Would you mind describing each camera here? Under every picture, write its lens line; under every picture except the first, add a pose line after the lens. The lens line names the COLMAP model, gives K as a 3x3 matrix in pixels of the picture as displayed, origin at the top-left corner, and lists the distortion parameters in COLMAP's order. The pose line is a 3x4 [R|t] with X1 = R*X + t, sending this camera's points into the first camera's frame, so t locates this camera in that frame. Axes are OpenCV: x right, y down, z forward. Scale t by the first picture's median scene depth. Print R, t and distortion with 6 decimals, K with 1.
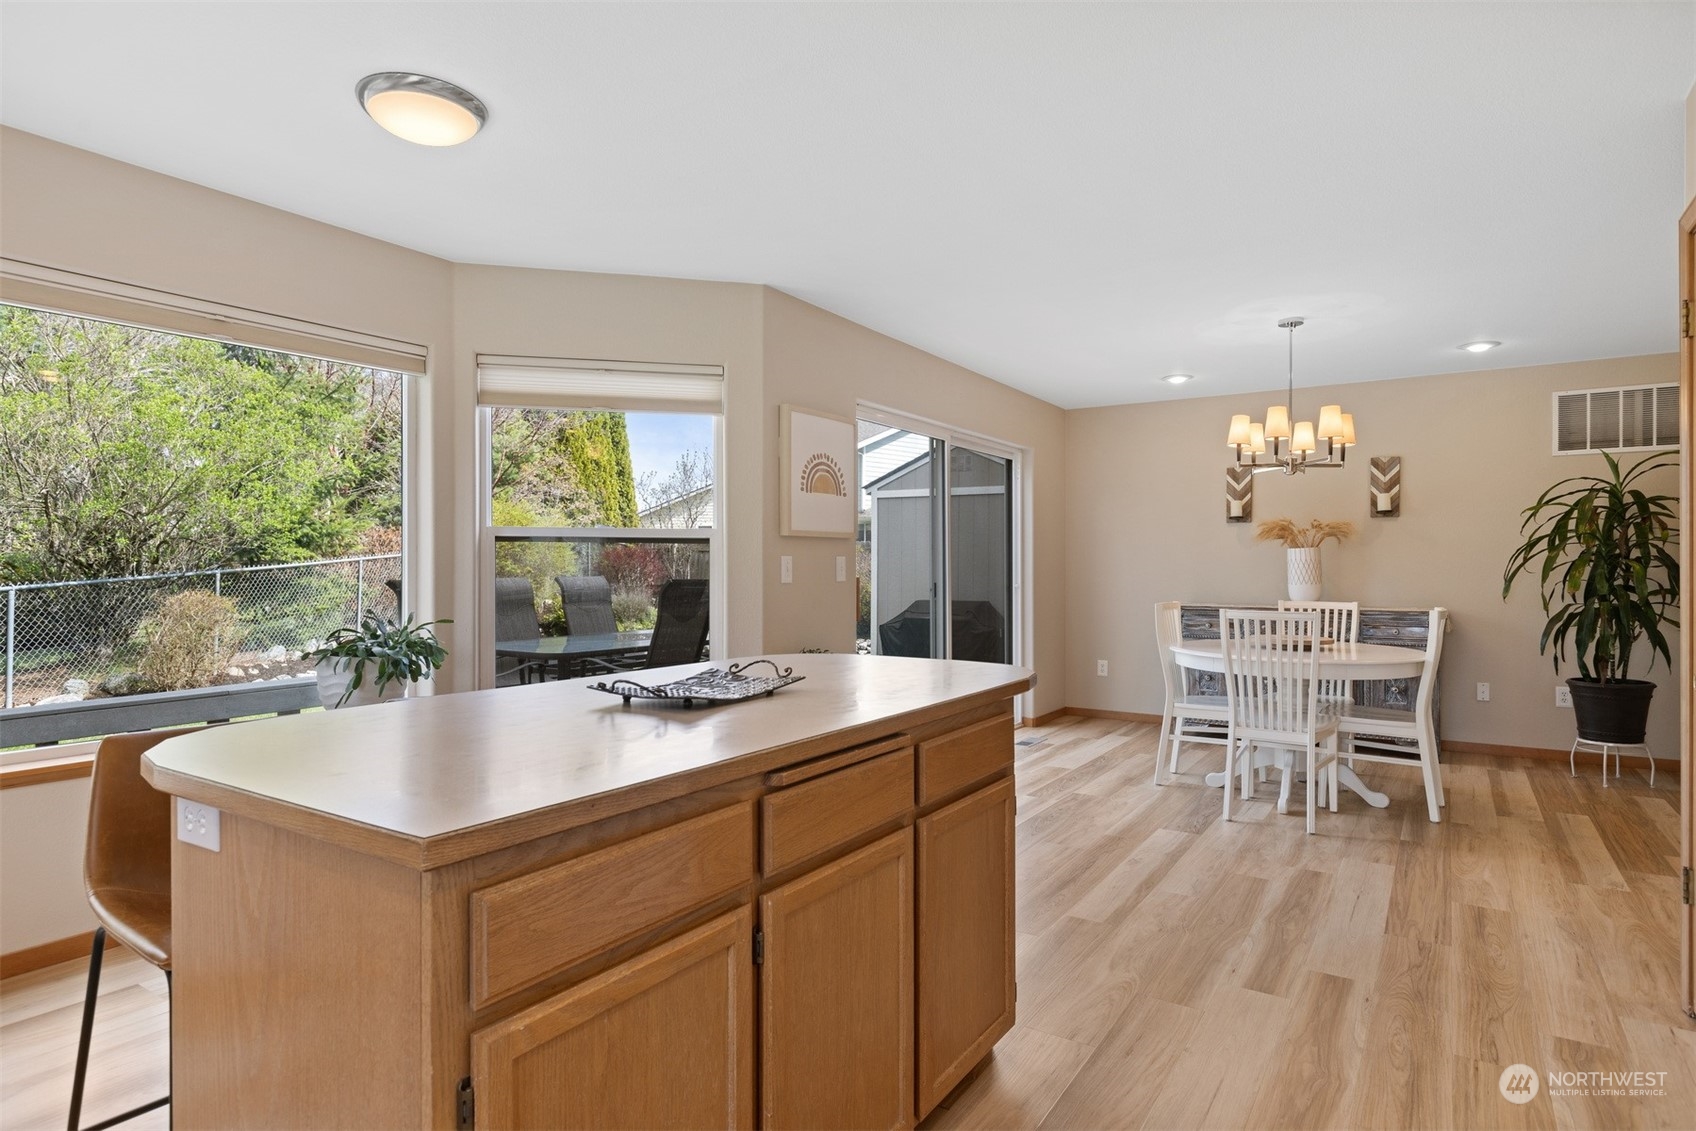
lens RADIAL K [[913.8, 0, 845.2], [0, 913.8, 569.0], [0, 0, 1]] dist [-0.000921, -0.002069]
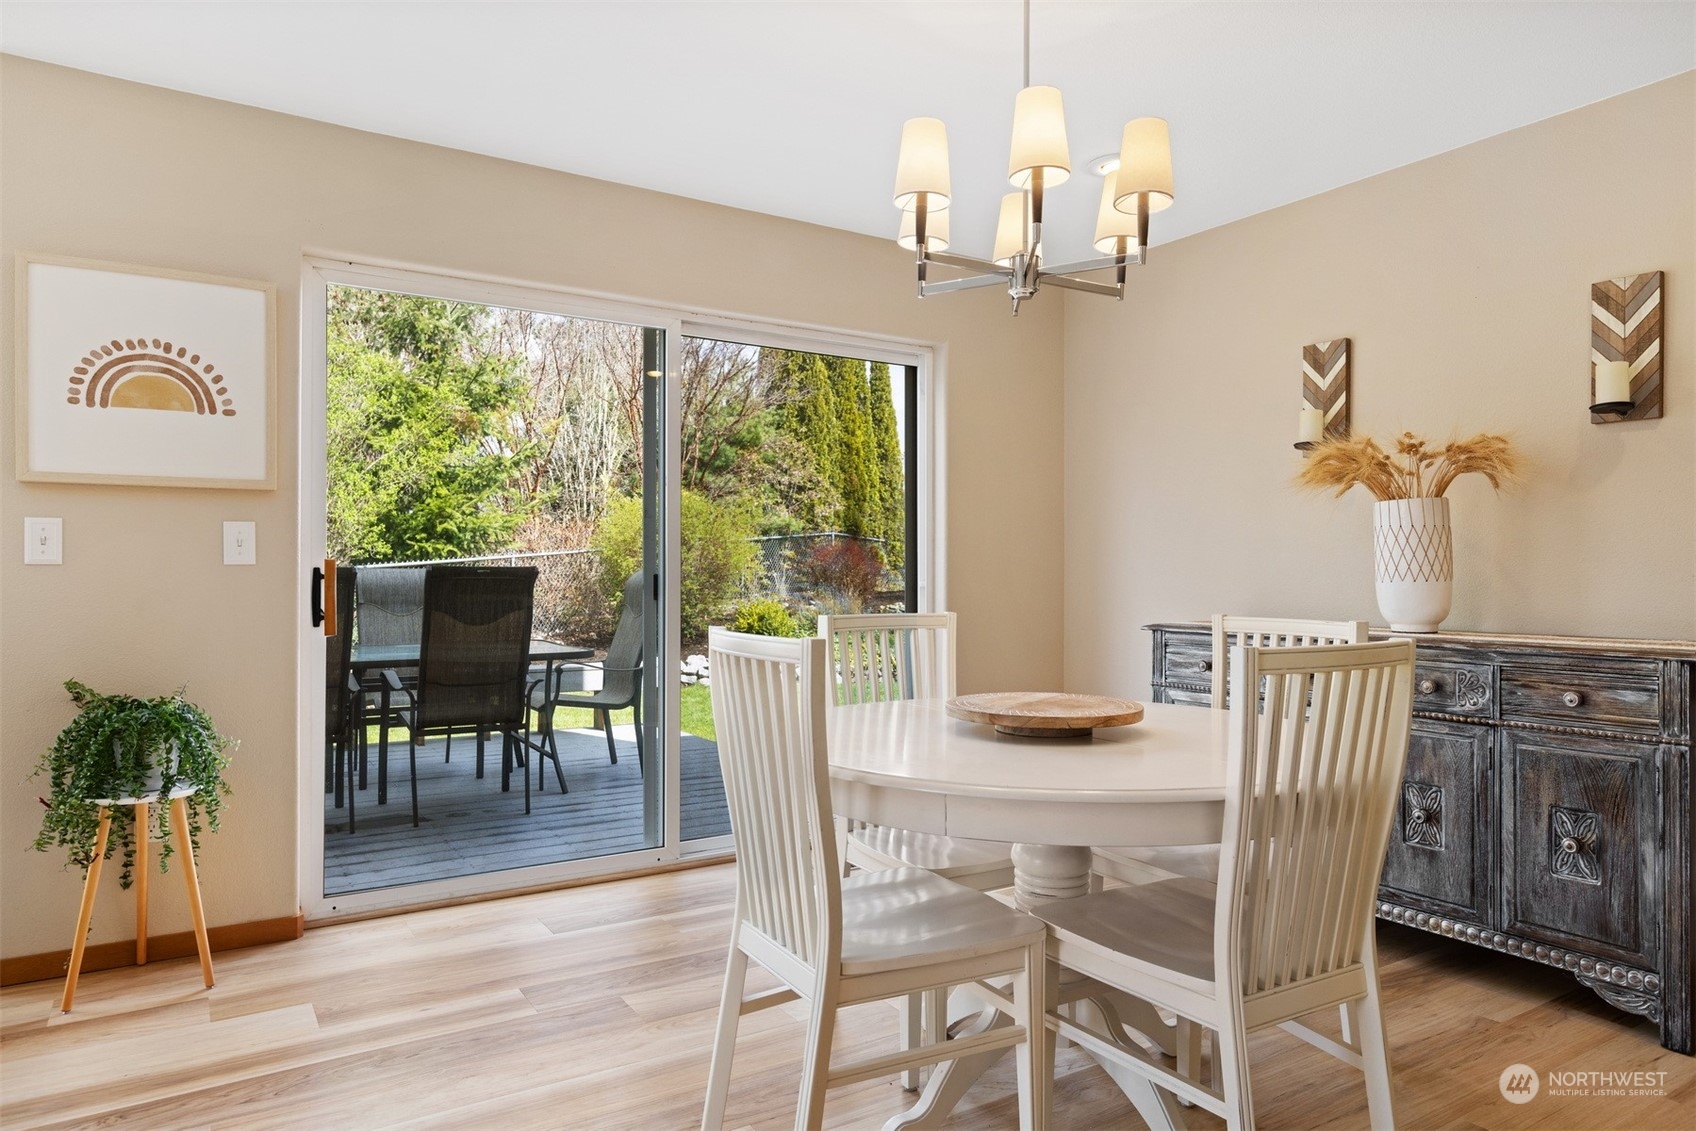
lens RADIAL K [[1047.3, 0, 847.3], [0, 1047.3, 564.5], [0, 0, 1]] dist [-0.002170, -0.000898]
pose [[0.911691, -0.001330, -0.410873, 0.604793], [-0.002870, 0.999950, -0.009605, 0.018559], [0.410865, 0.009937, 0.911642, 0.548904]]
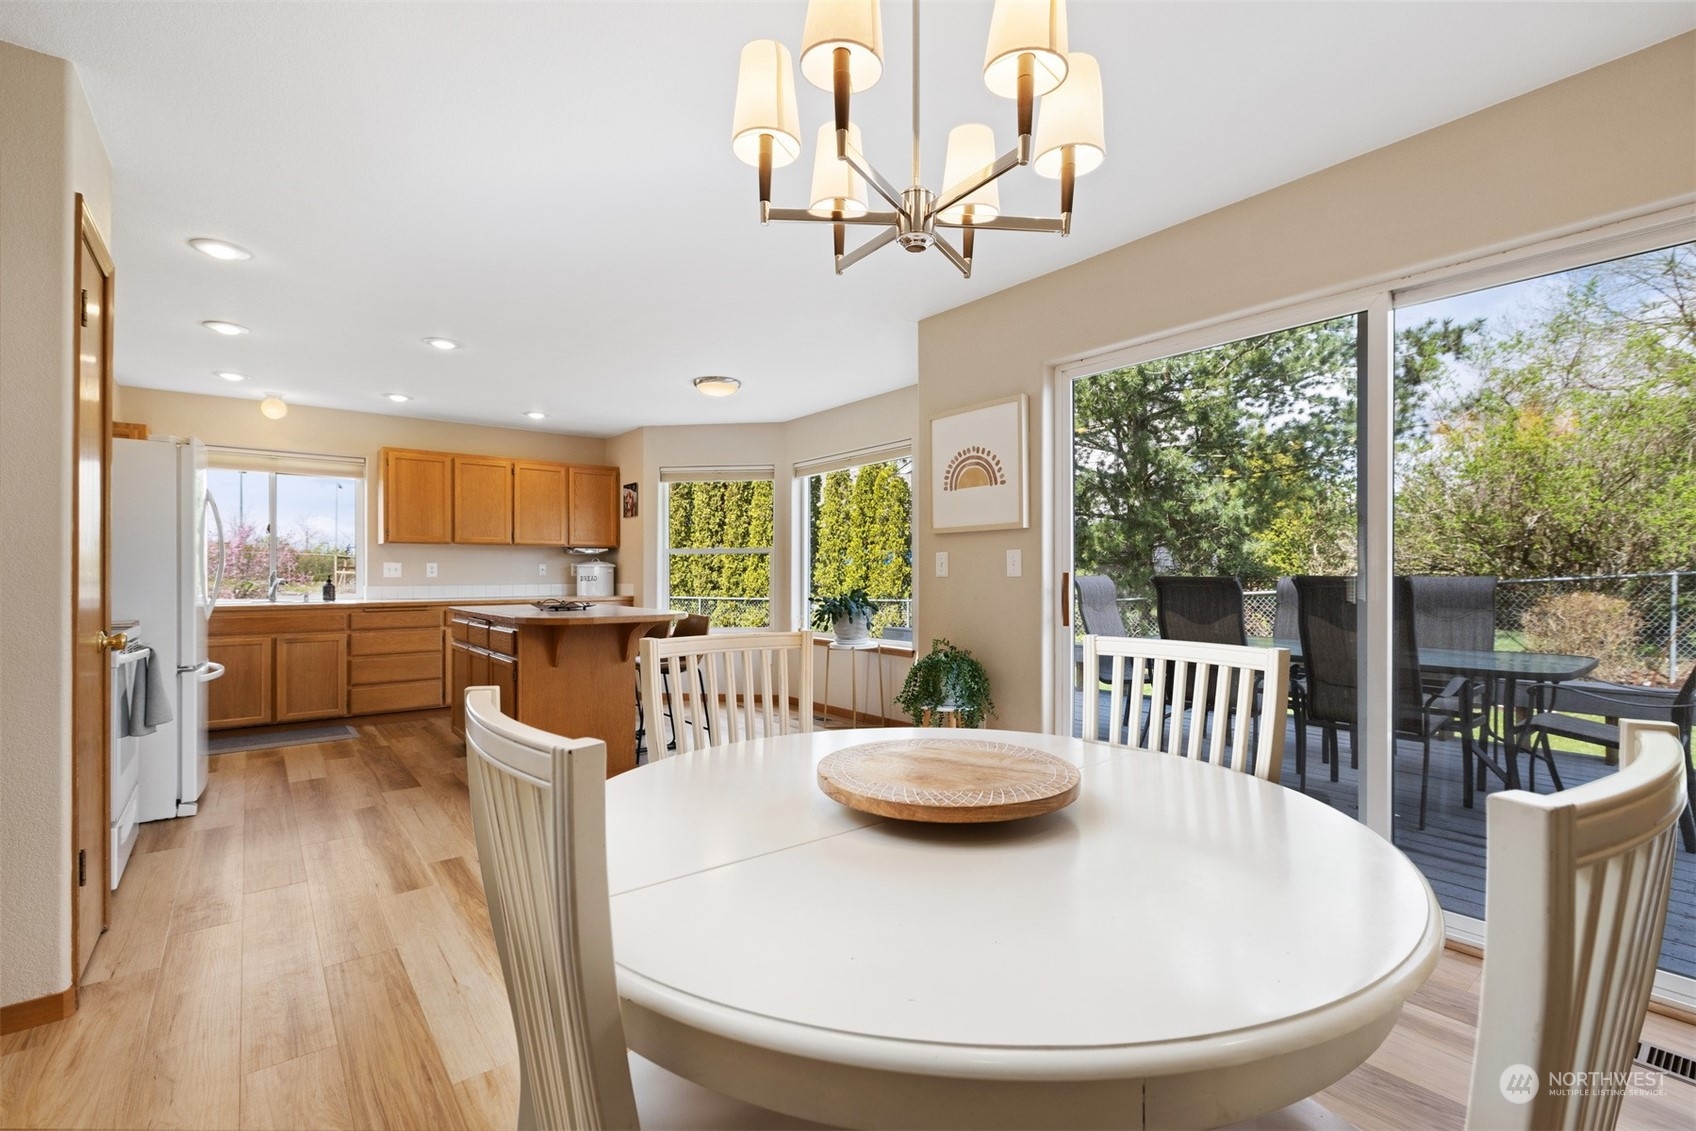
lens RADIAL K [[754.5, 0, 855.6], [0, 754.5, 572.9], [0, 0, 1]] dist [0.000040, 0.000292]
pose [[-0.305231, 0.000487, -0.952278, 0.746916], [0.000683, 1.000000, 0.000292, 0.009388], [0.952278, -0.000562, -0.305231, 1.062774]]
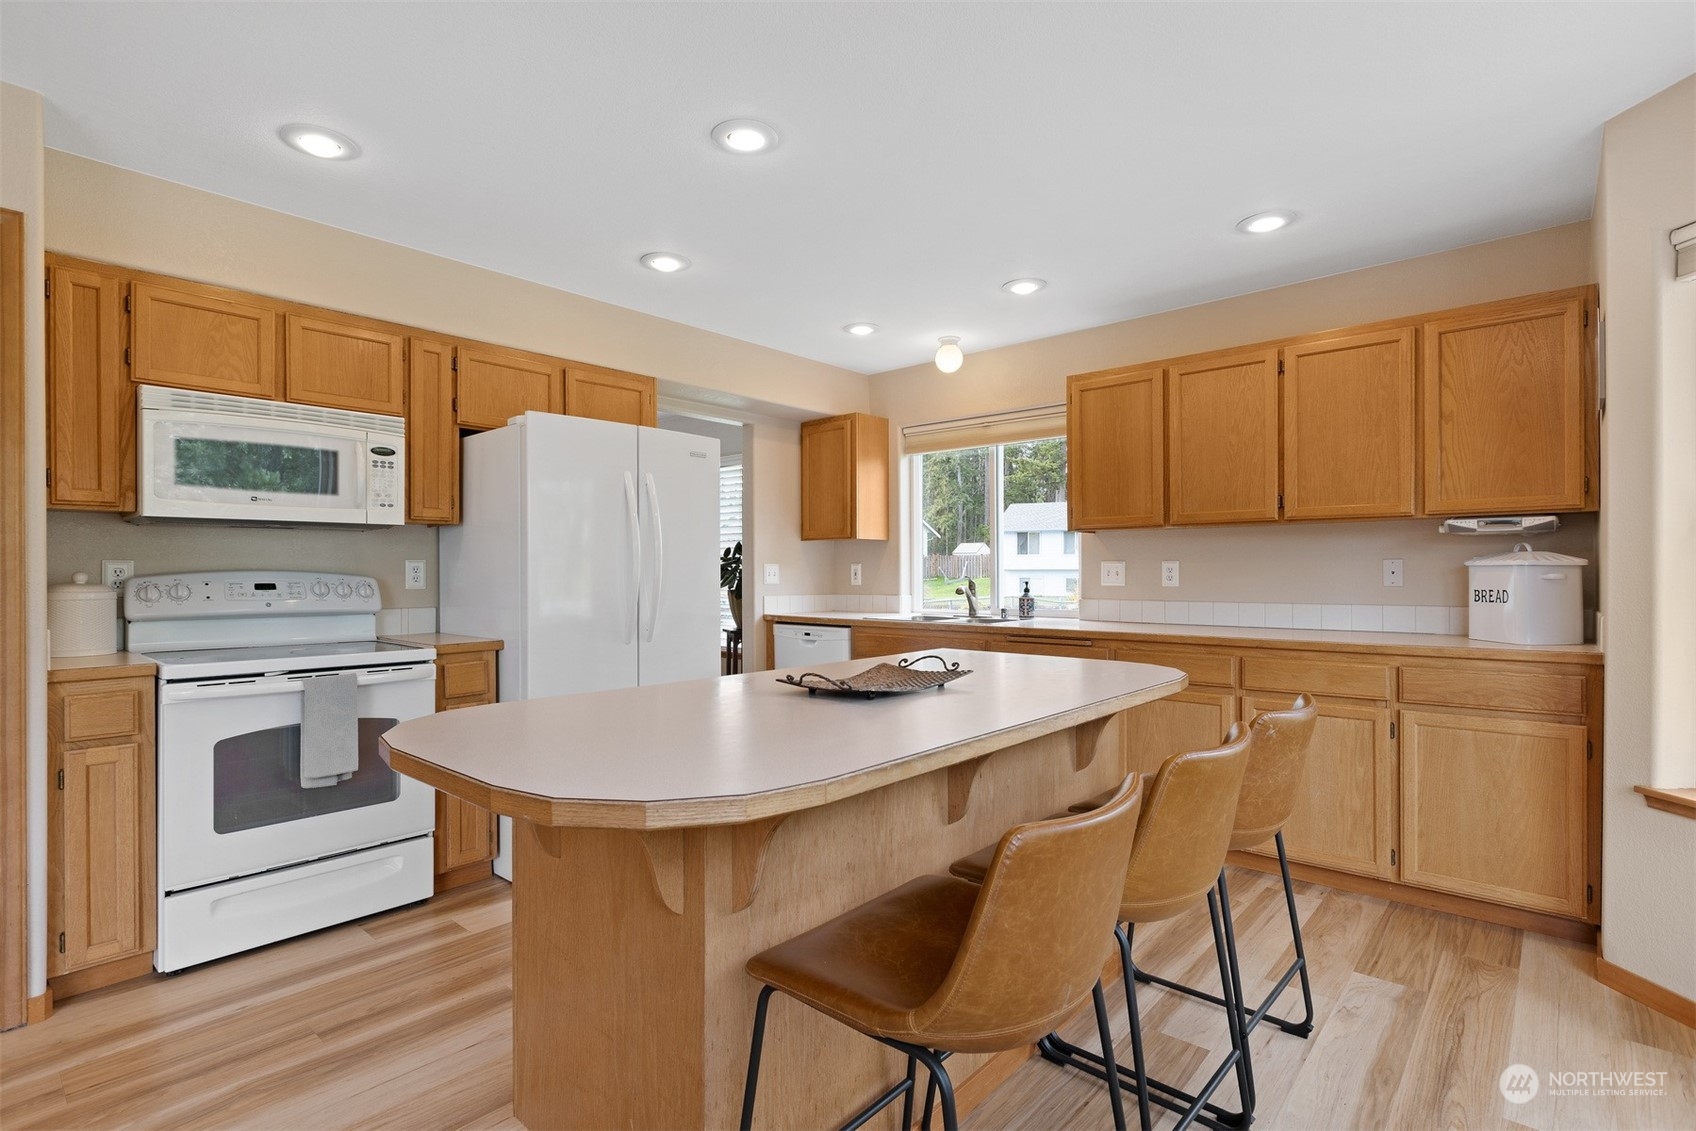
lens RADIAL K [[779.4, 0, 851.1], [0, 779.4, 569.6], [0, 0, 1]] dist [-0.011214, -0.000216]
pose [[-0.988237, 0.003405, 0.152892, -0.110851], [0.003151, 0.999993, -0.001901, -0.000113], [-0.152897, -0.001397, -0.988241, 0.765071]]
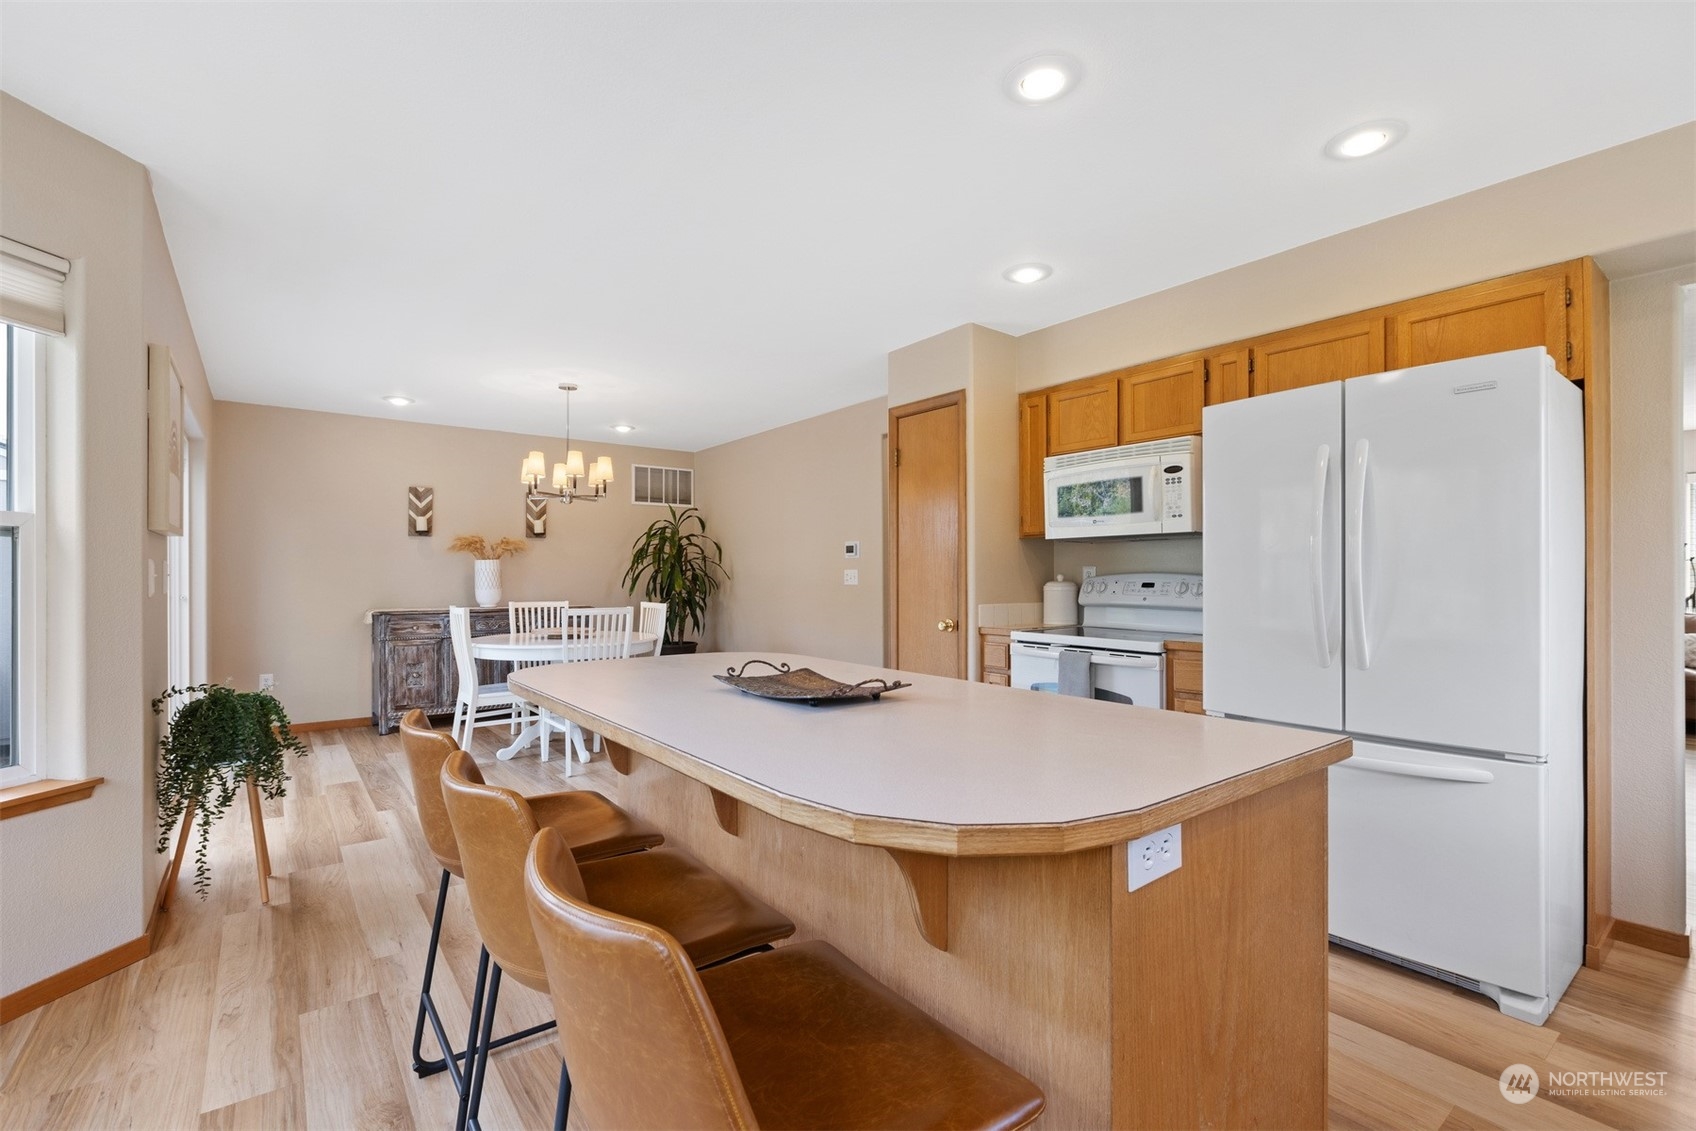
lens RADIAL K [[754.5, 0, 847.5], [0, 754.5, 570.7], [0, 0, 1]] dist [0.000040, 0.000292]
pose [[0.327191, 0.005001, 0.944945, -0.397104], [0.002998, 0.999975, -0.006331, -0.000177], [-0.944953, 0.004904, 0.327168, 0.272013]]
